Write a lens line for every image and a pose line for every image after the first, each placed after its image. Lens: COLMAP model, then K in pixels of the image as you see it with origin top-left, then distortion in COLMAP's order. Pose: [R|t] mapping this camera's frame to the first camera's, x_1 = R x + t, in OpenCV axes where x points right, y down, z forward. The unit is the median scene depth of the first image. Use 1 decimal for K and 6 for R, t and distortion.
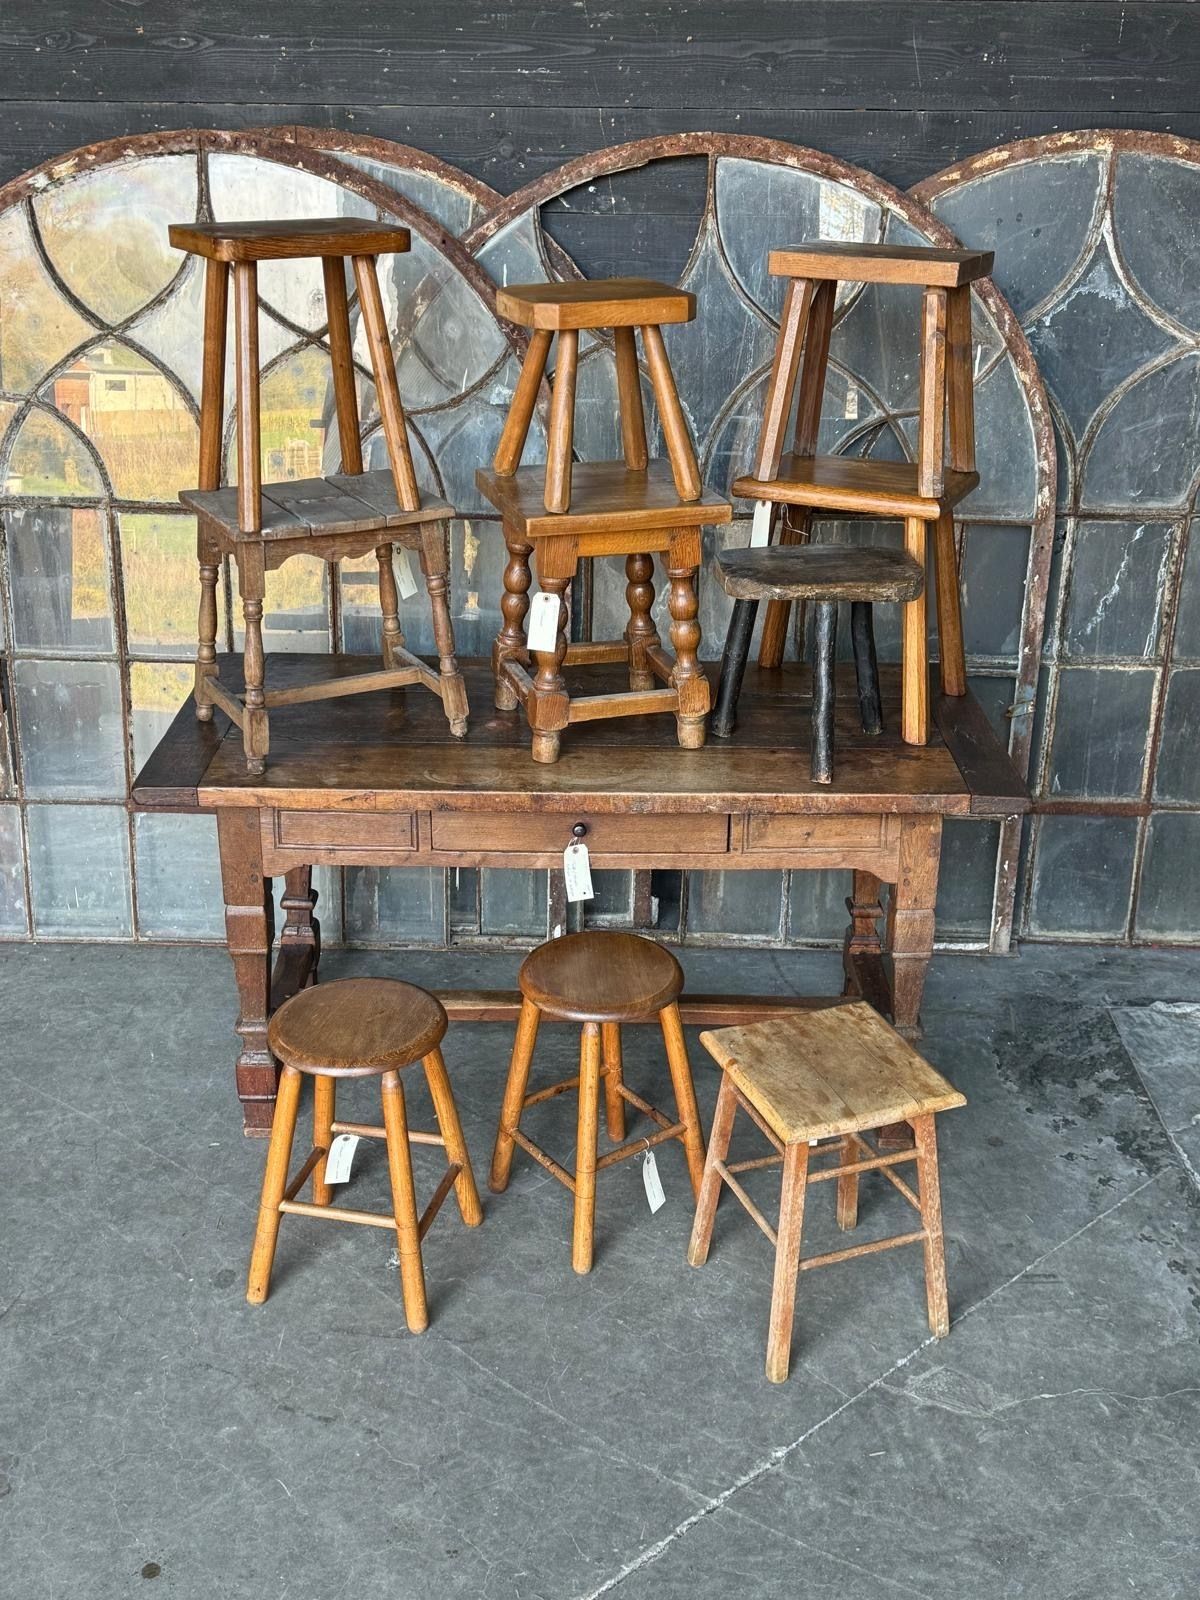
lens RADIAL K [[1676.0, 0, 597.6], [0, 1676.0, 808.2], [0, 0, 1]] dist [0.187966, -0.369284]
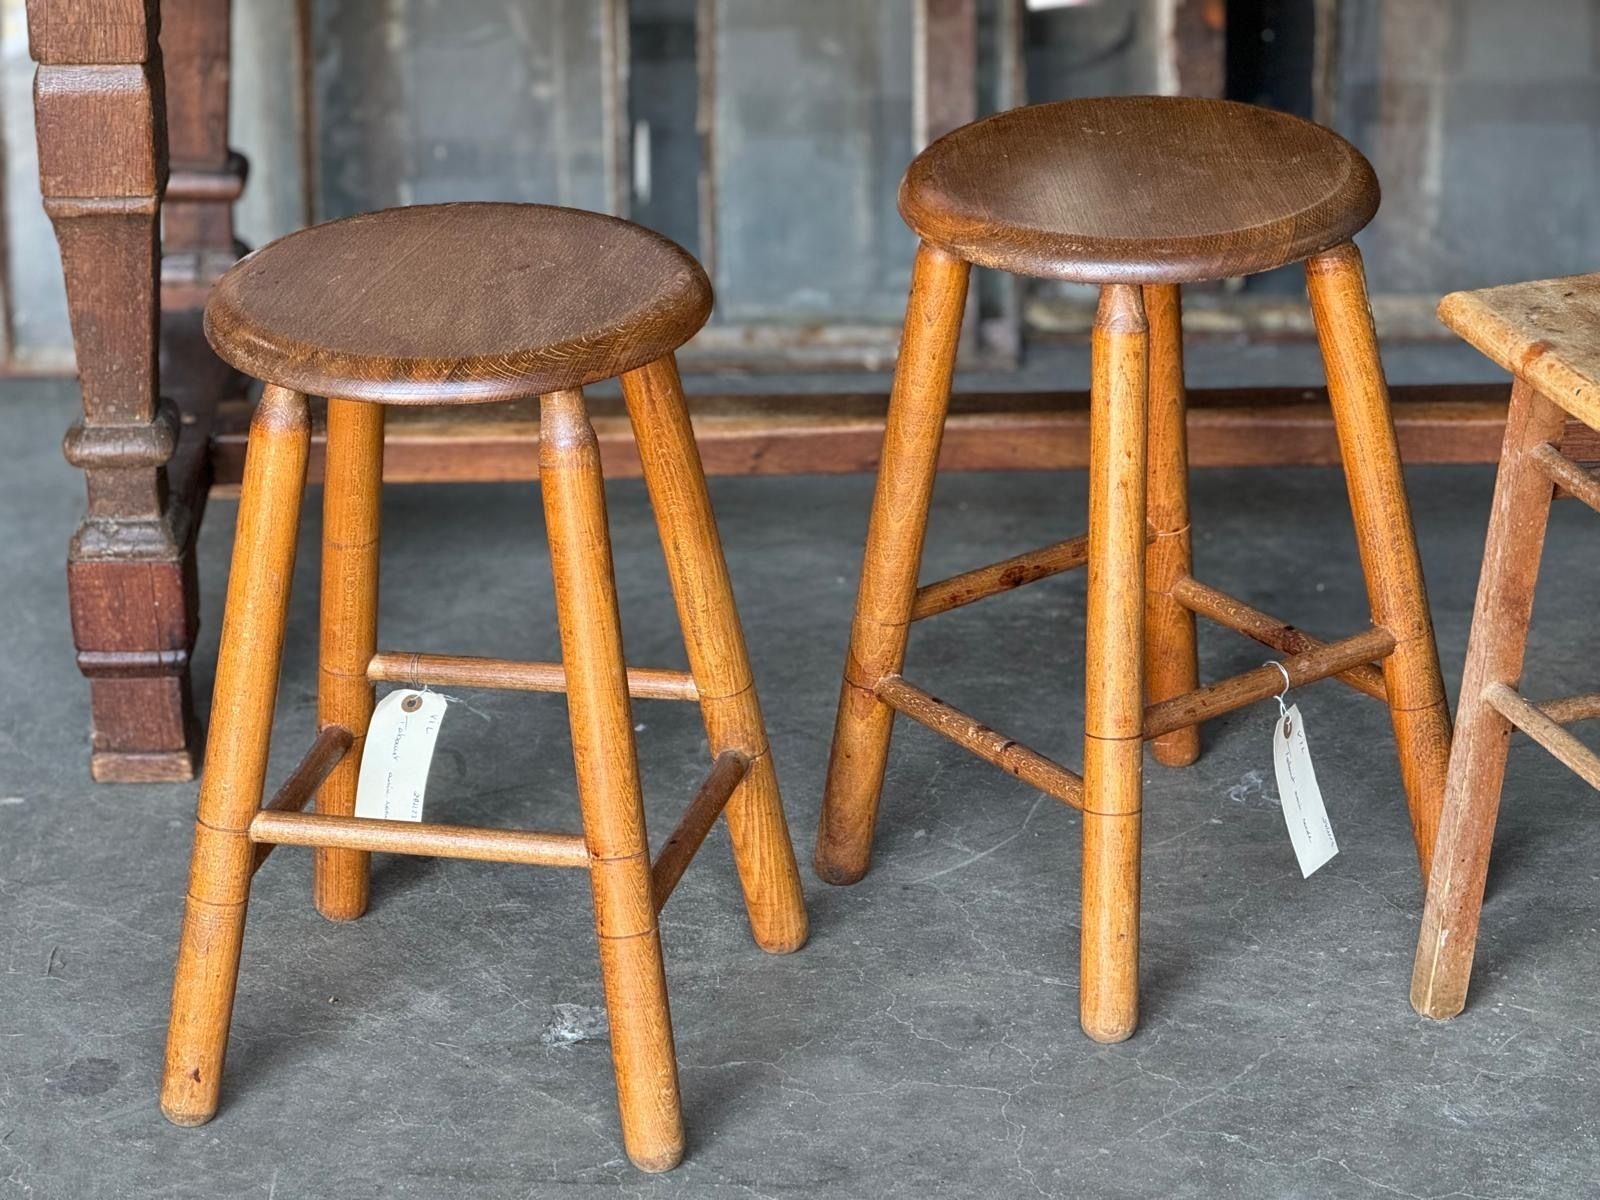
lens RADIAL K [[5508.3, 0, 781.0], [0, 5508.3, 560.8], [0, 0, 1]] dist [0.220032, 0.079995]
pose [[0.999422, -0.029644, -0.016671, -0.047572], [0.029332, 0.999396, -0.018619, 0.169855], [0.017213, 0.018119, 0.999688, -0.117752]]
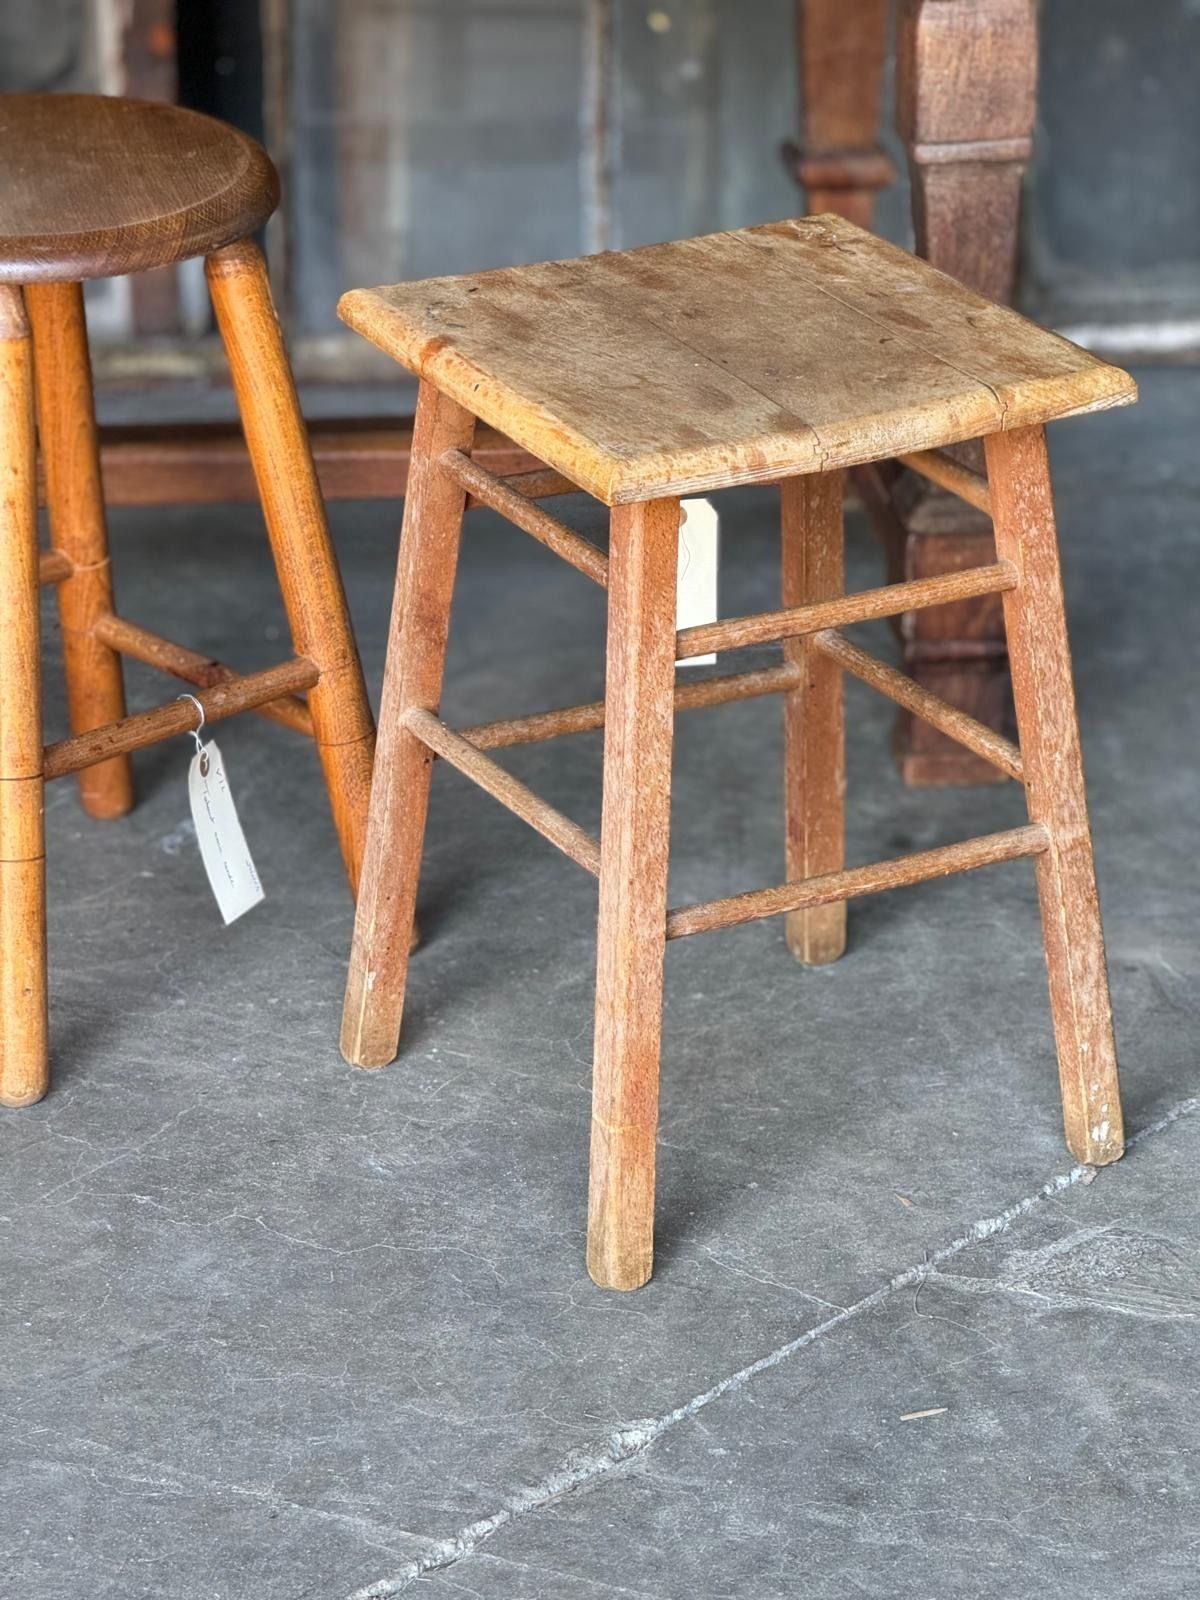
lens RADIAL K [[5508.3, 0, 646.2], [0, 5508.3, 839.8], [0, 0, 1]] dist [0.220032, 0.079995]
pose [[0.992218, -0.057083, 0.110659, -0.003394], [0.056236, 0.998360, 0.010760, 0.190943], [-0.111092, -0.004453, 0.993800, -0.056599]]
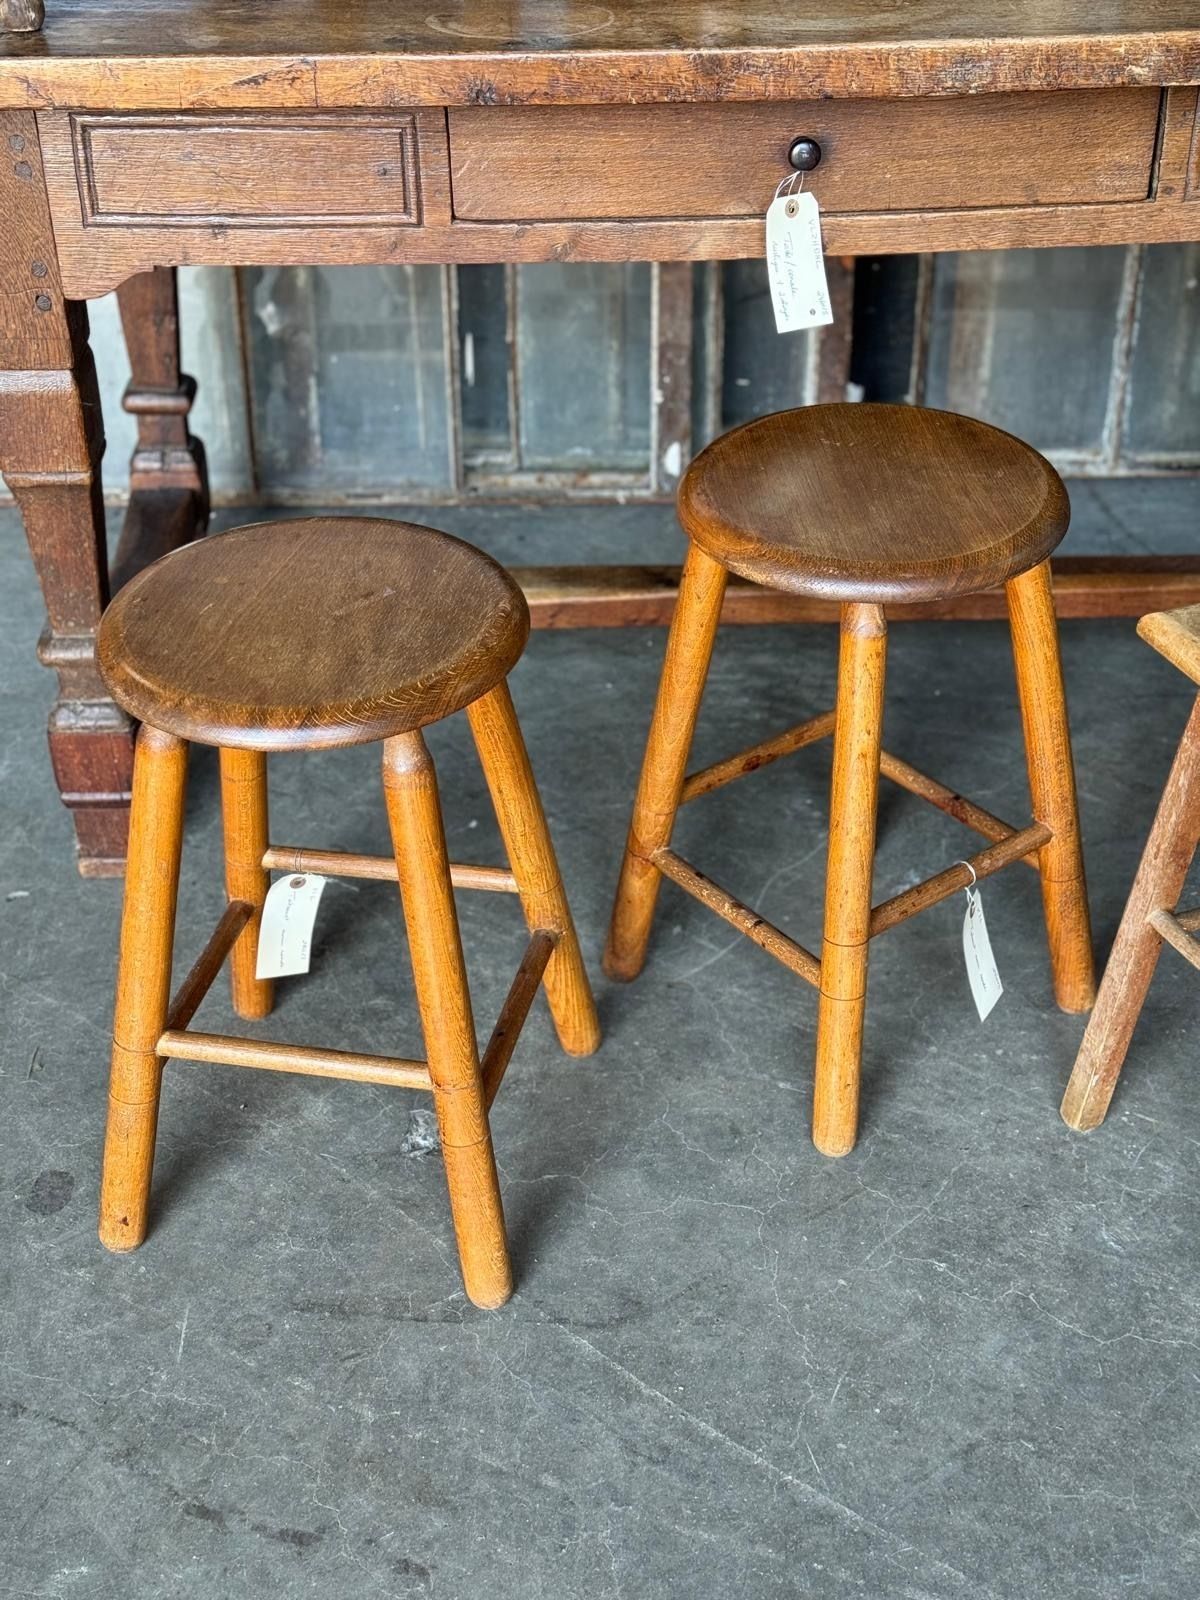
lens RADIAL K [[2161.8, 0, 600.0], [0, 2161.8, 800.0], [0, 0, 1]] dist [0.176079, -0.364178]
pose [[0.999386, -0.034135, 0.007931, -0.064063], [0.032068, 0.982049, 0.185879, 0.061000], [-0.014134, -0.185511, 0.982541, 0.387354]]
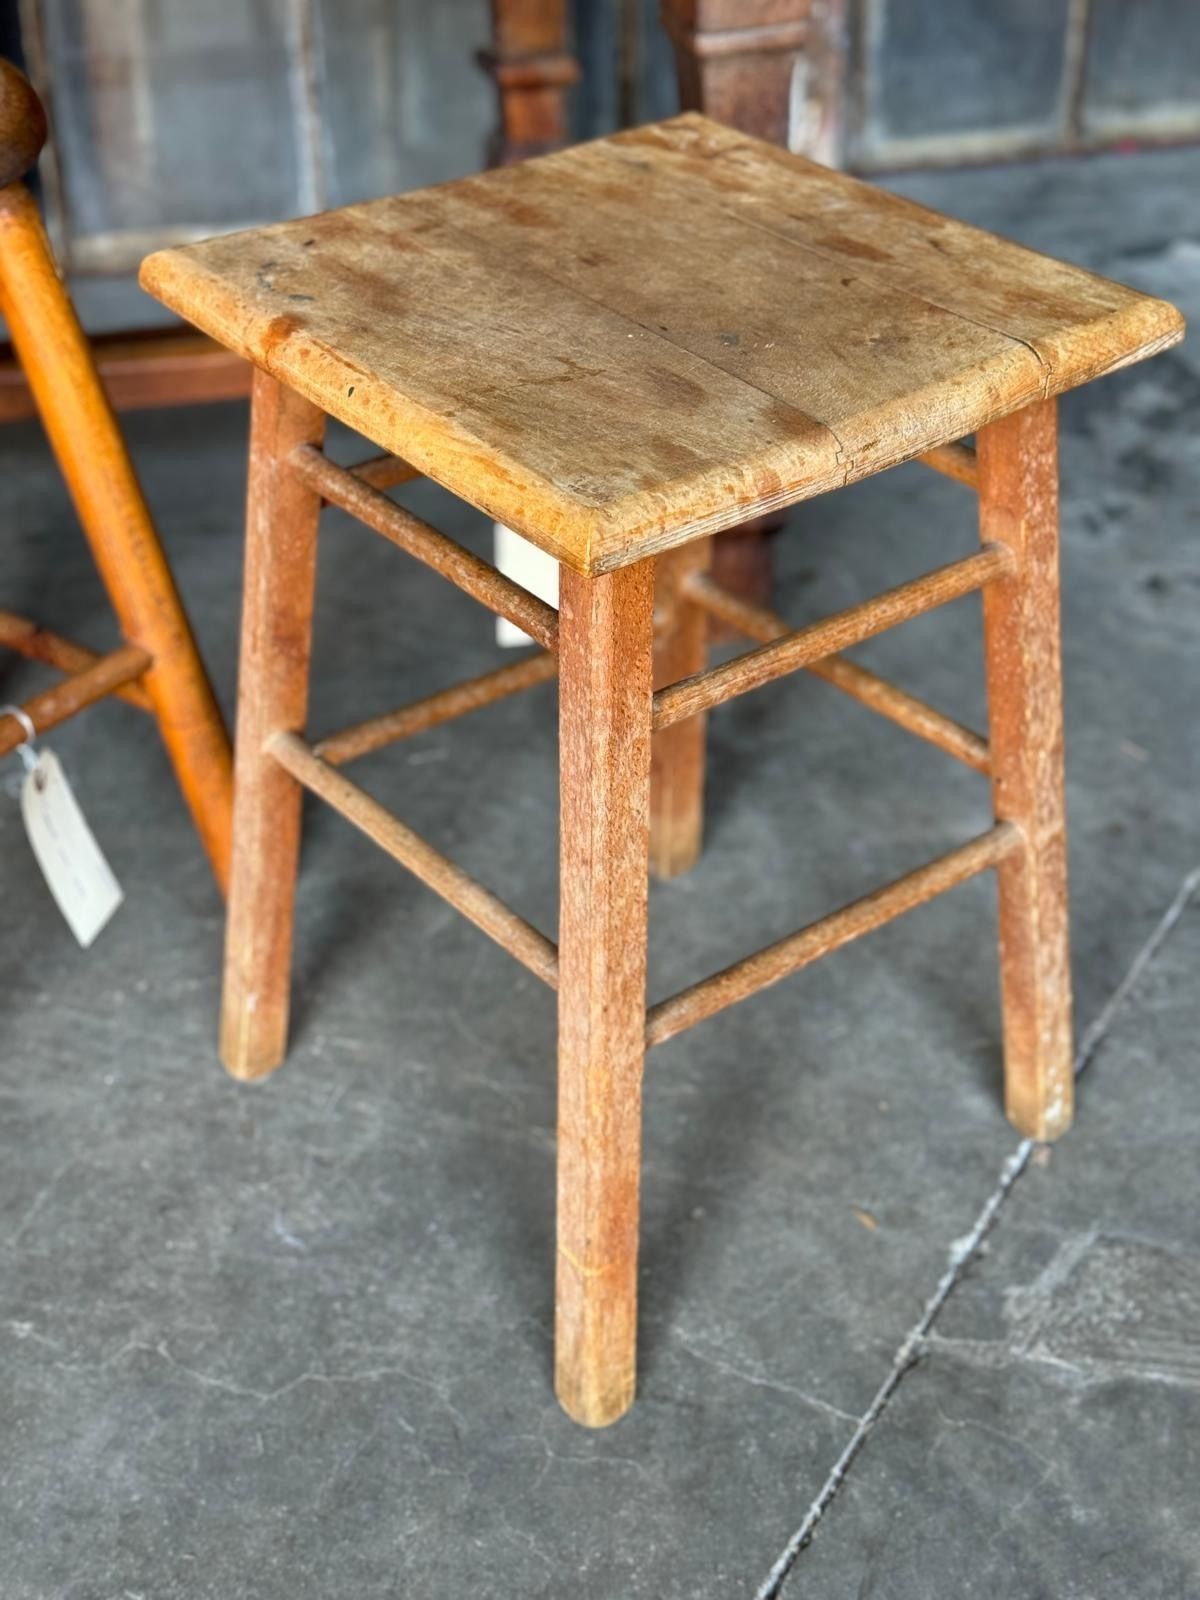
lens RADIAL K [[2186.6, 0, 584.6], [0, 2186.6, 785.6], [0, 0, 1]] dist [0.190119, -0.447862]
pose [[0.956554, -0.174340, 0.233689, 0.027267], [0.125621, 0.969756, 0.209268, 0.123640], [-0.263105, -0.170820, 0.949524, 0.534417]]
